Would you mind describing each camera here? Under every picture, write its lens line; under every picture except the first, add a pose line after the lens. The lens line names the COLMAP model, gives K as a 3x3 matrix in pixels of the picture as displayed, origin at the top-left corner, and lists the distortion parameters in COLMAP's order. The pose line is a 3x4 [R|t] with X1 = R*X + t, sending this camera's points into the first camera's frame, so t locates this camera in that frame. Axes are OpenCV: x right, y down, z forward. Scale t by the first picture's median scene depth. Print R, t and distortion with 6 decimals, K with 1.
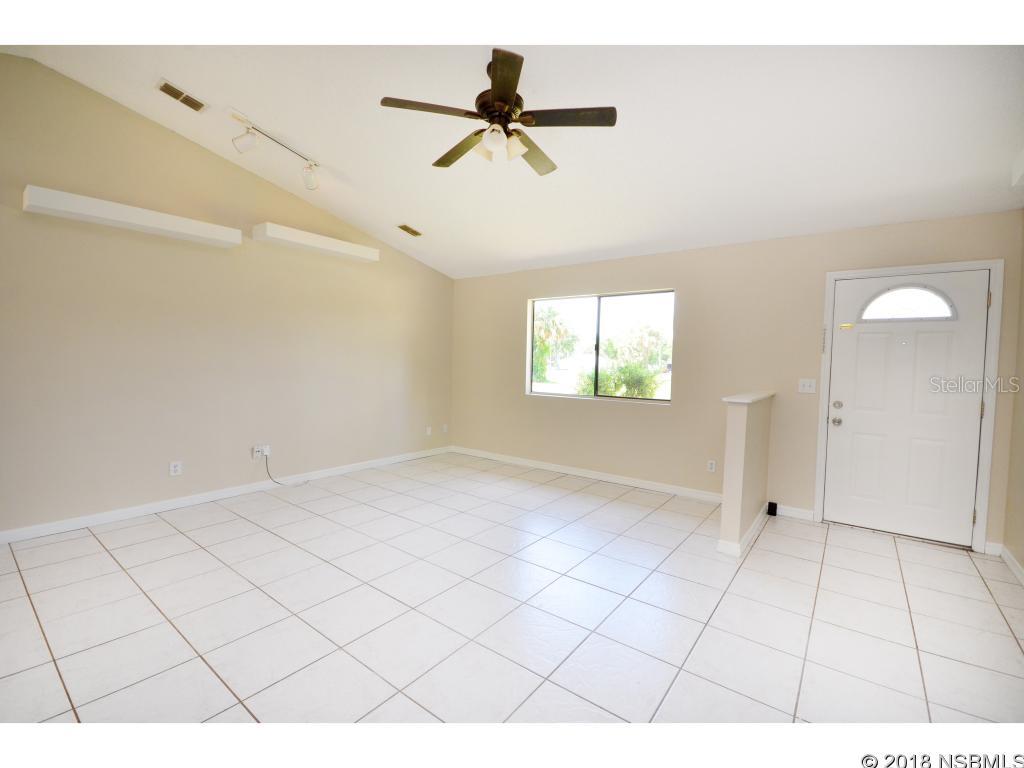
lens RADIAL K [[449.0, 0, 512.0], [0, 449.0, 384.0], [0, 0, 1]] dist [0.000915, -0.011030]
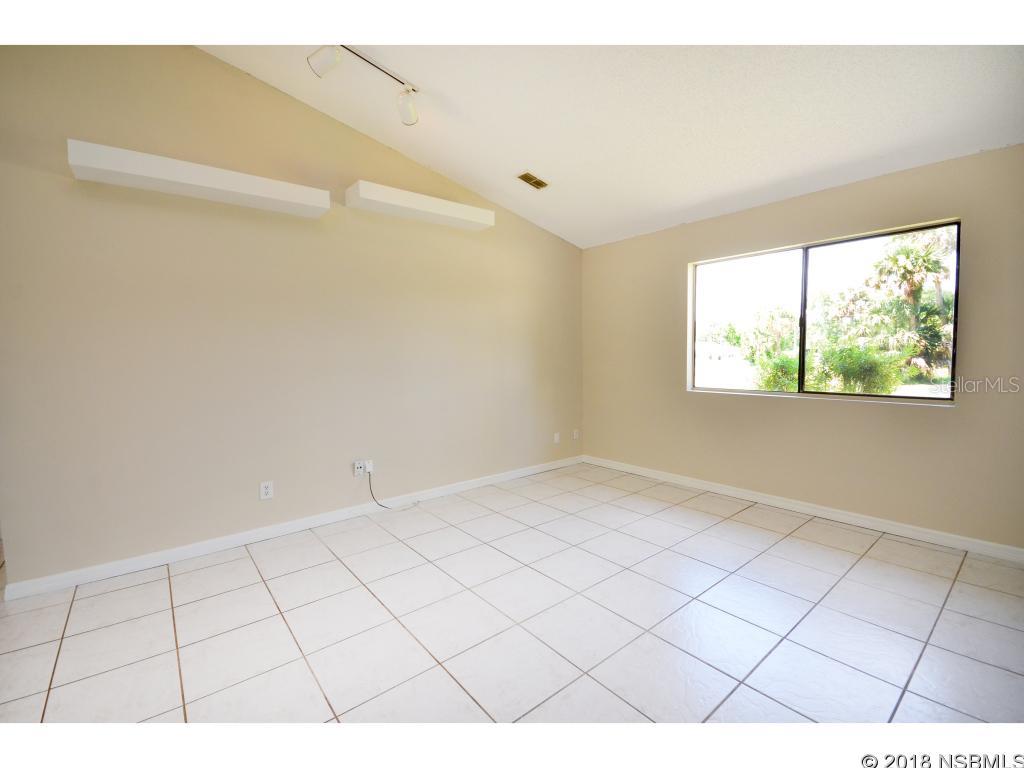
lens RADIAL K [[447.4, 0, 512.0], [0, 447.4, 384.0], [0, 0, 1]] dist [-0.034130, -0.010610]
pose [[0.972495, -0.018579, -0.232183, -0.089495], [0.022374, 0.999656, 0.013720, -0.006070], [0.231848, -0.018537, 0.972575, 0.238631]]
